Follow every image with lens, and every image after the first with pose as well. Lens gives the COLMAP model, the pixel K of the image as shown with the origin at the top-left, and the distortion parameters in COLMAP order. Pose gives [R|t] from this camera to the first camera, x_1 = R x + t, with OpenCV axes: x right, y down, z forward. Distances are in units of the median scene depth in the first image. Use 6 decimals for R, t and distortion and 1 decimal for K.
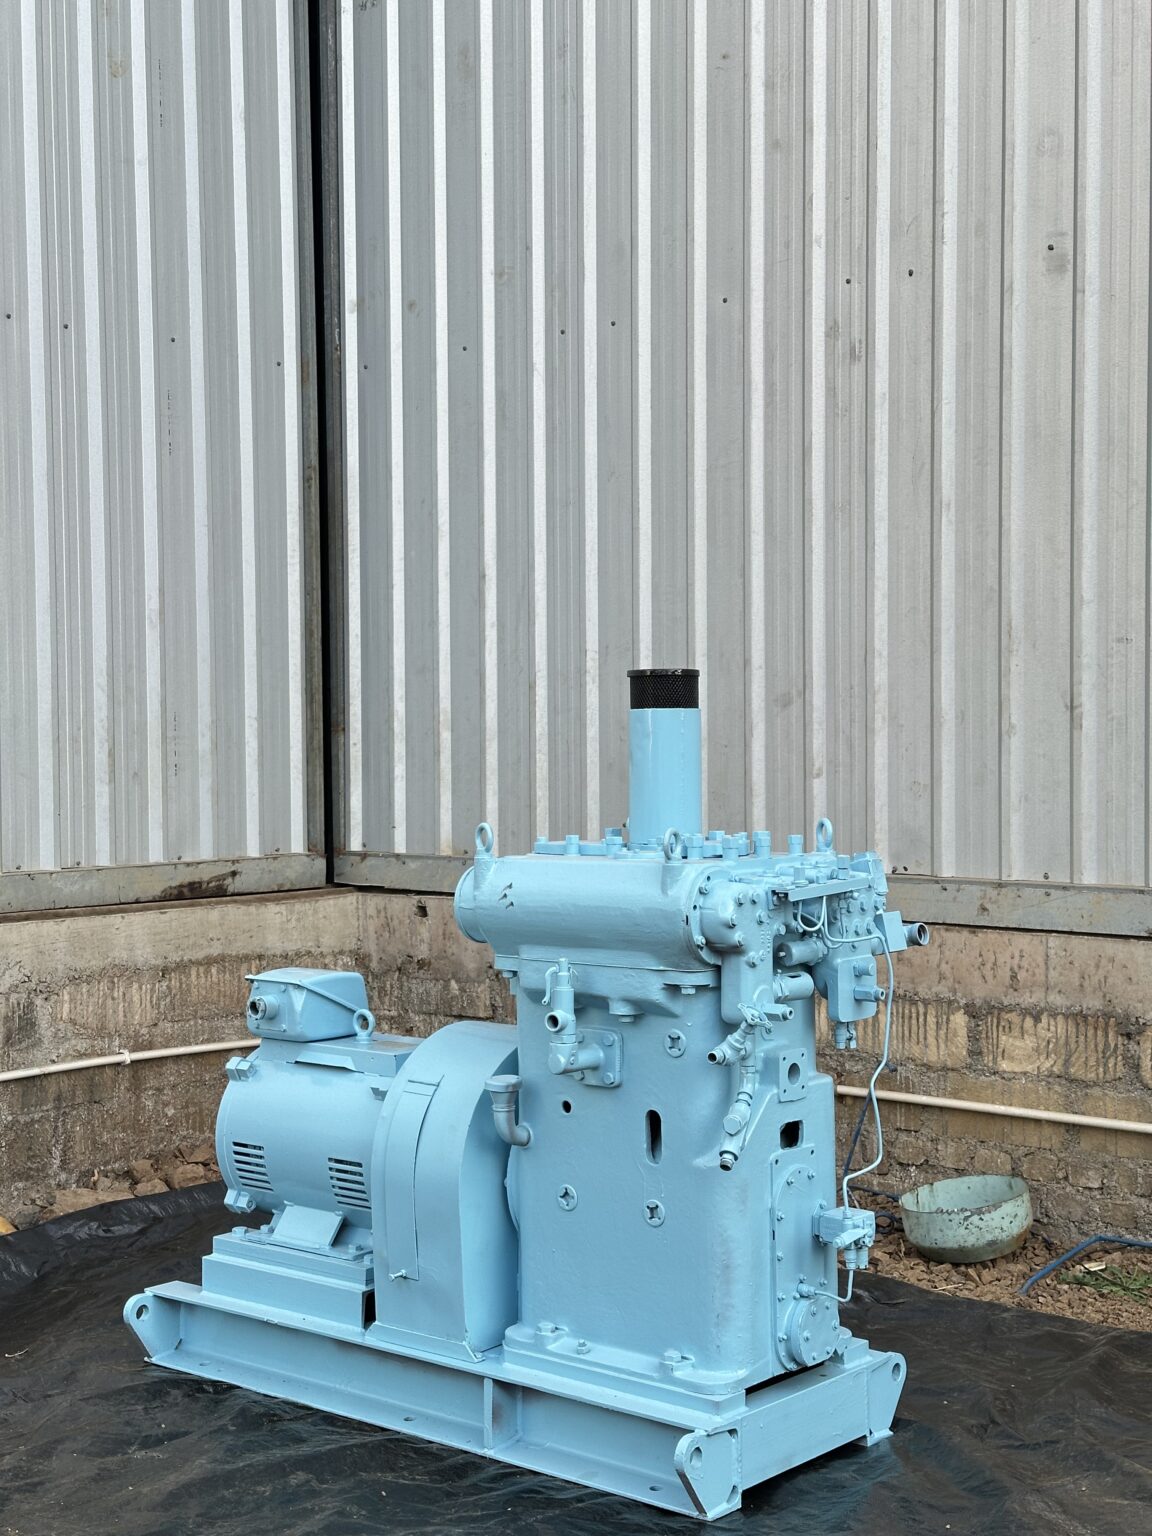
lens RADIAL K [[2165.5, 0, 572.8], [0, 2165.5, 772.8], [0, 0, 1]] dist [0.126822, 0.000000]
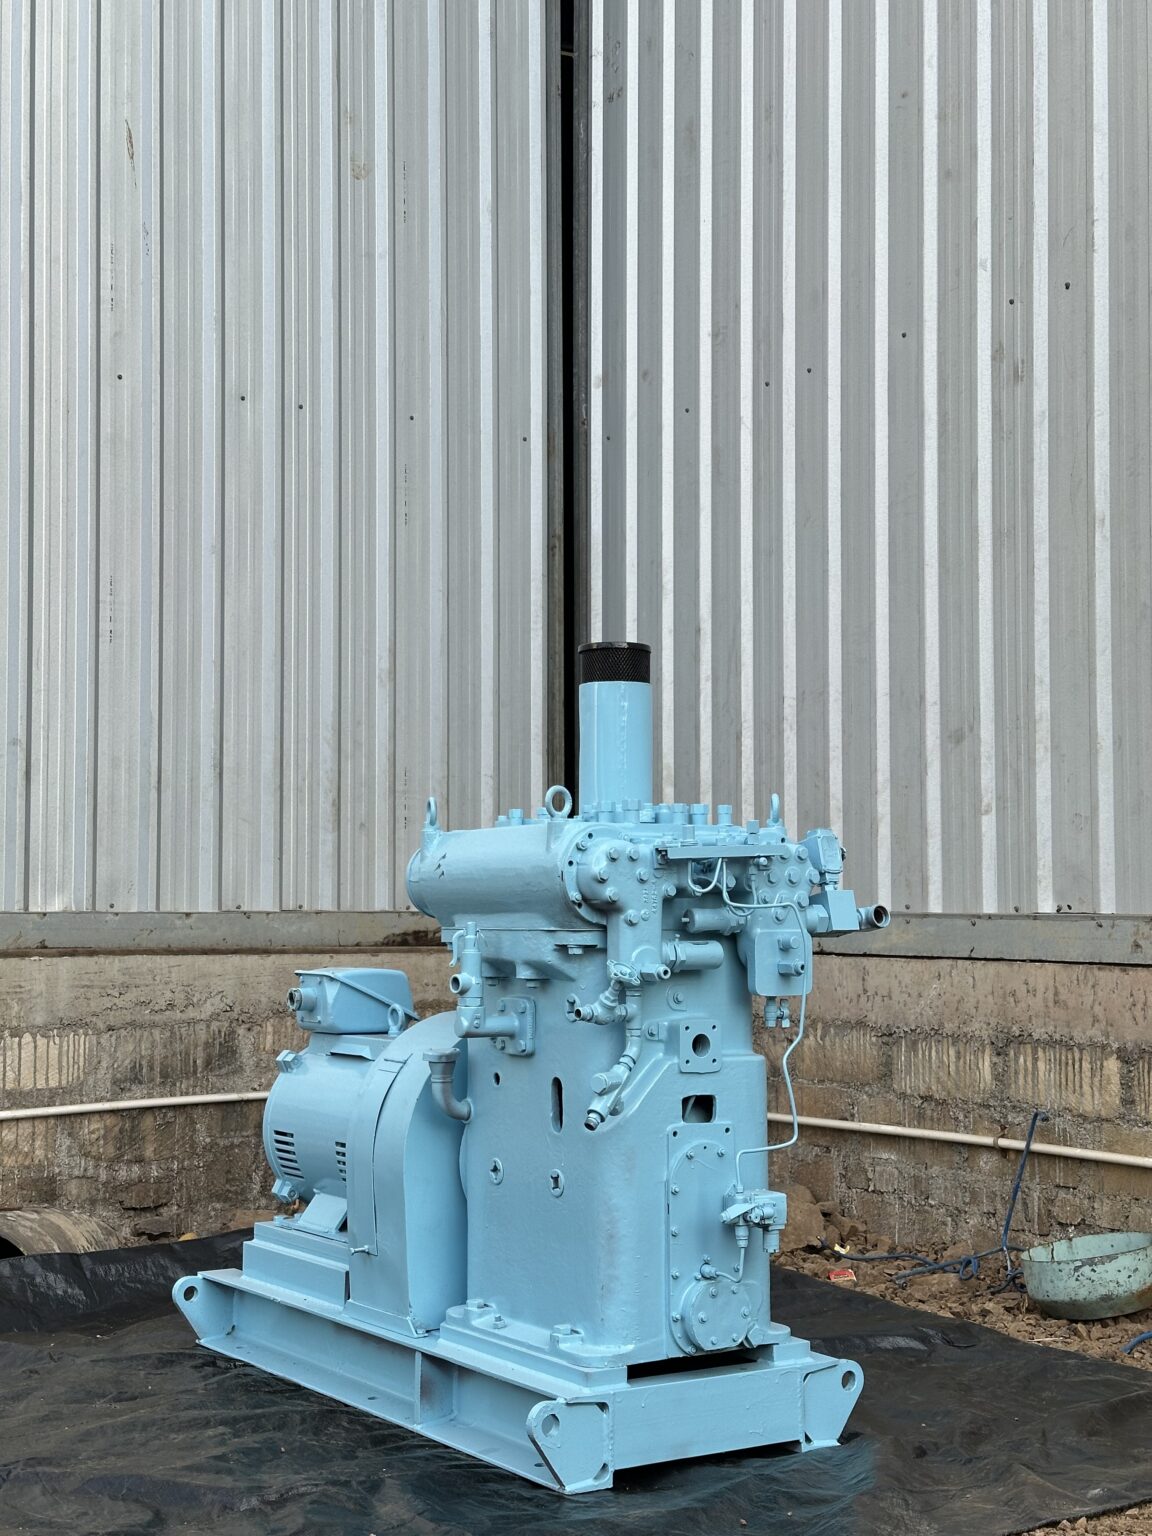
lens RADIAL K [[2165.5, 0, 570.7], [0, 2165.5, 767.9], [0, 0, 1]] dist [0.126822, 0.000000]
pose [[0.959153, -0.010933, -0.282677, 0.216199], [-0.012156, 0.996737, -0.079795, 0.062741], [0.282627, 0.079972, 0.955890, 0.032506]]
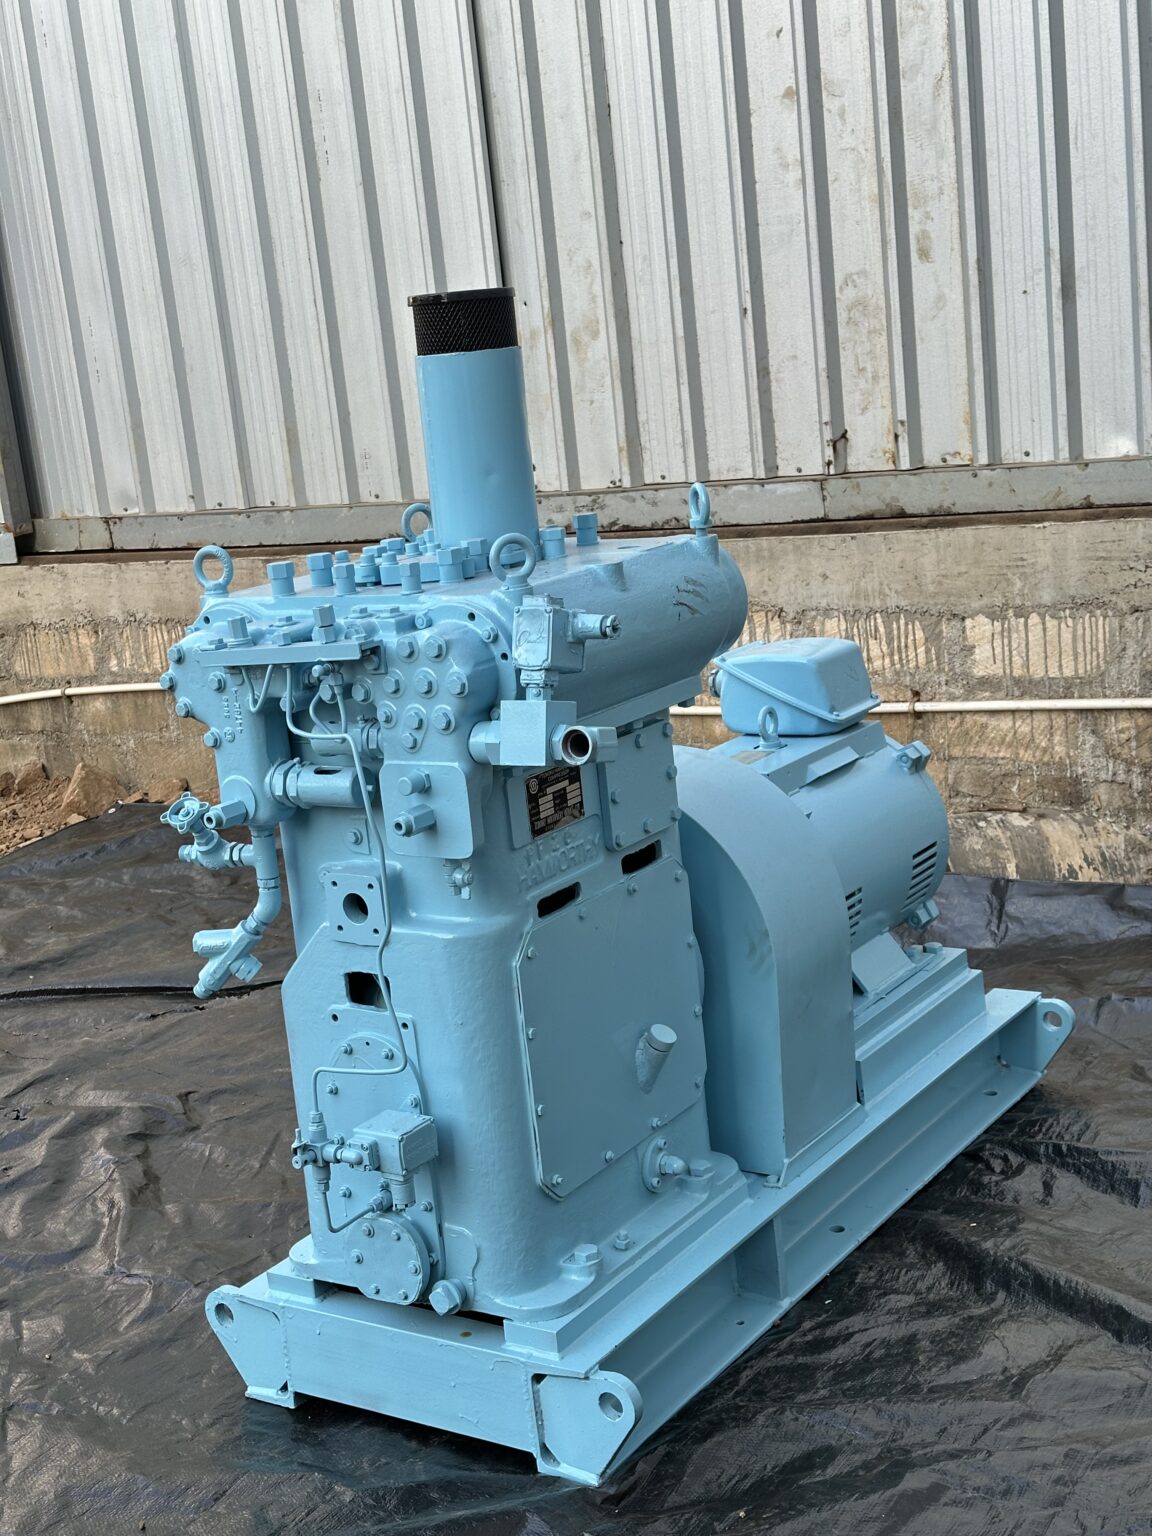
lens RADIAL K [[2165.5, 0, 565.2], [0, 2165.5, 759.0], [0, 0, 1]] dist [0.126822, 0.000000]
pose [[0.105006, 0.195336, -0.975099, 0.522342], [0.086719, 0.974986, 0.204652, -0.029656], [0.990683, -0.106049, 0.085440, 0.681223]]
